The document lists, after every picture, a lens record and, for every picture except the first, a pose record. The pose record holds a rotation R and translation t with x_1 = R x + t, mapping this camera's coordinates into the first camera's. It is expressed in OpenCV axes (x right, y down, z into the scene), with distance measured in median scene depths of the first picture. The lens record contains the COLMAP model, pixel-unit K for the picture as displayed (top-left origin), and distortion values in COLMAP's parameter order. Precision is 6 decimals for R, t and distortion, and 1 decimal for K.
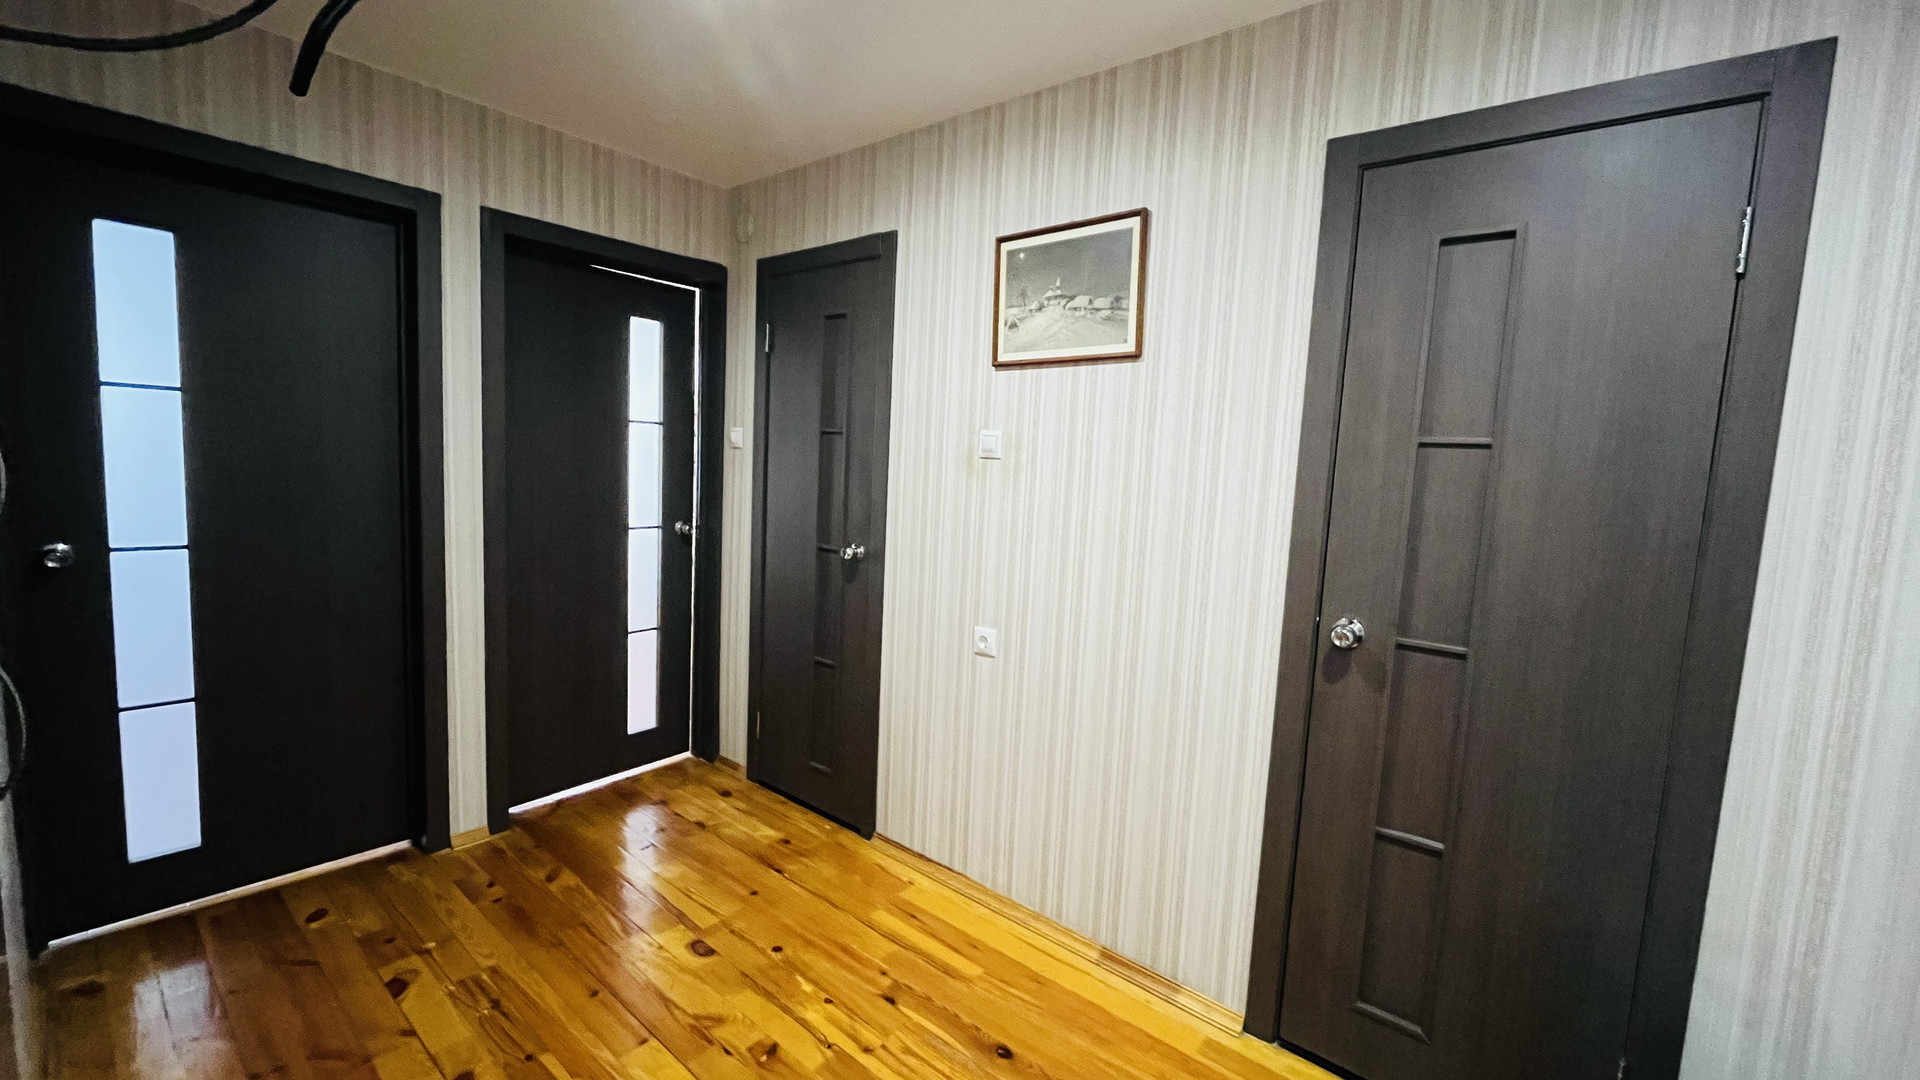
lens RADIAL K [[773.6, 0, 953.0], [0, 773.6, 542.5], [0, 0, 1]] dist [-0.002761, -0.000127]
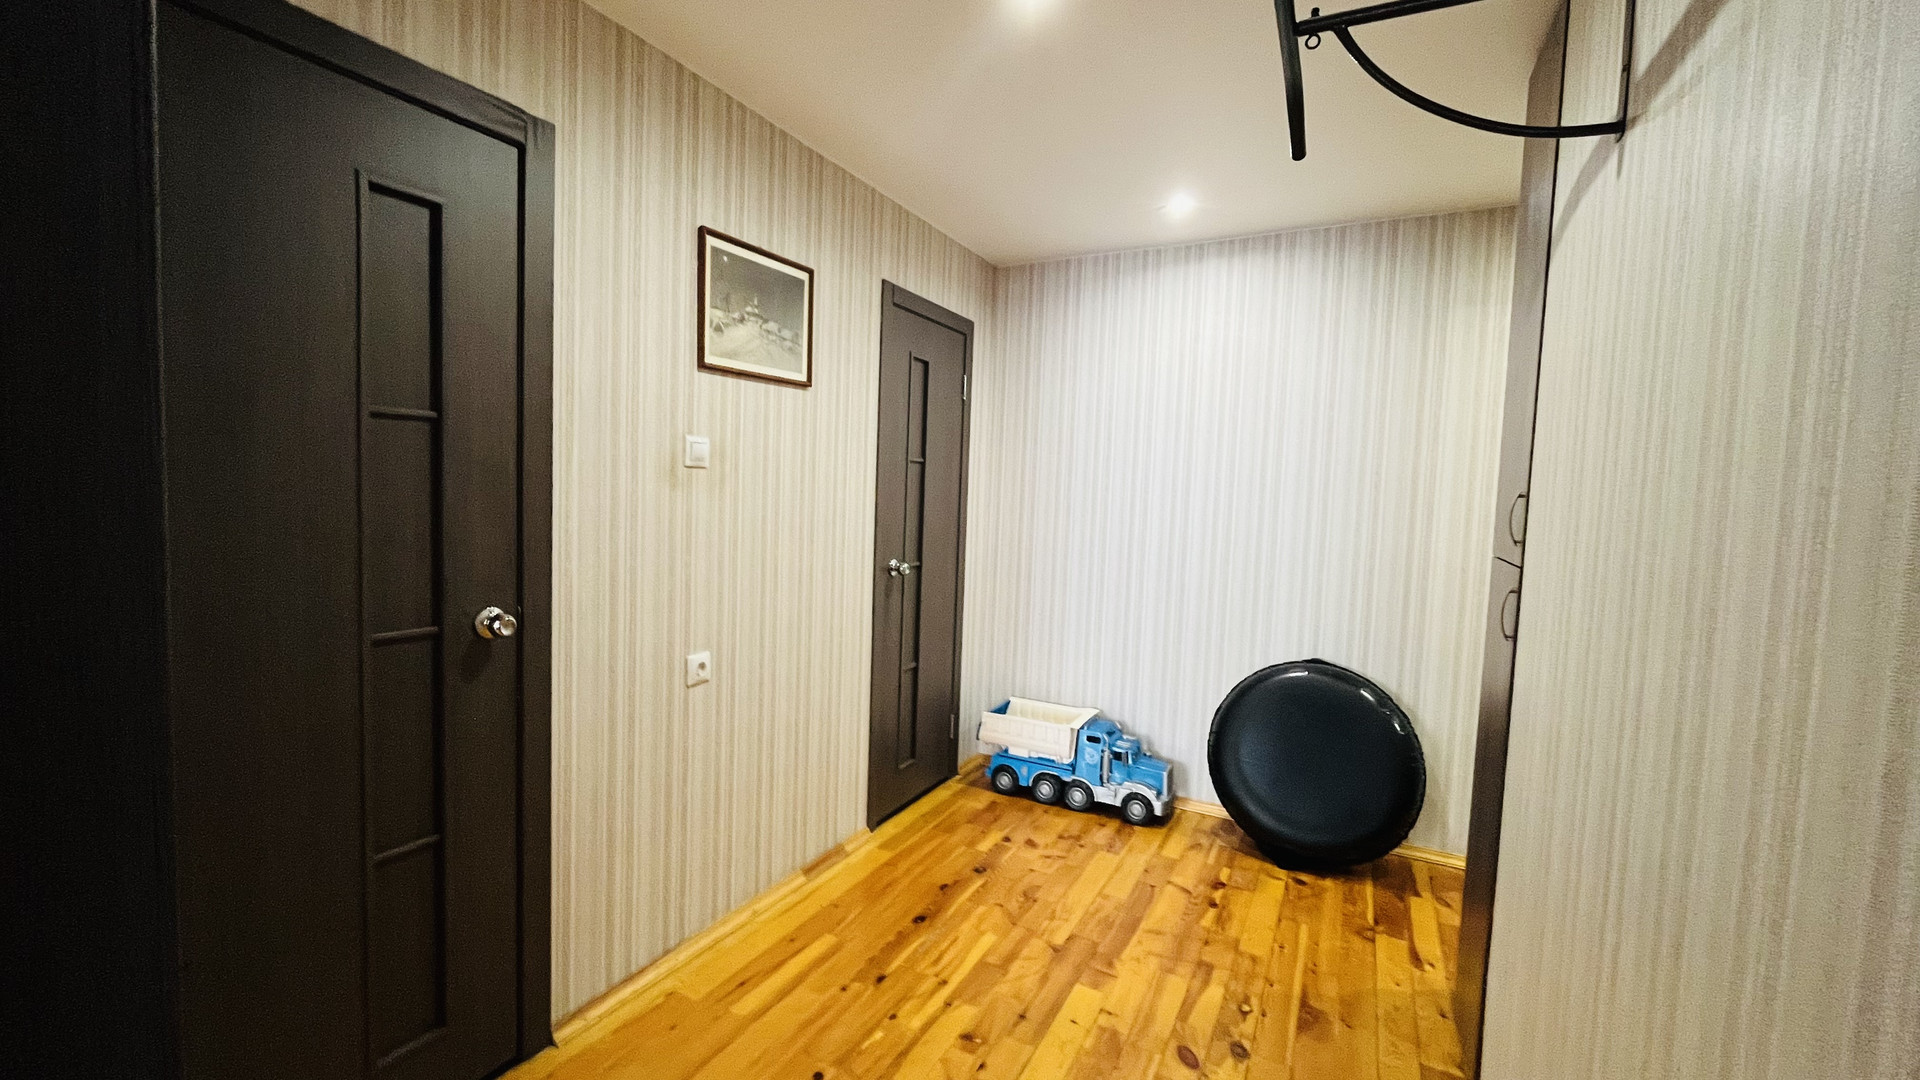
lens RADIAL K [[773.6, 0, 965.0], [0, 773.6, 529.6], [0, 0, 1]] dist [-0.002761, -0.000127]
pose [[-0.215958, -0.114105, 0.969712, -0.967937], [0.047023, 0.990780, 0.127057, -0.146725], [-0.975270, 0.073037, -0.208602, 0.950175]]
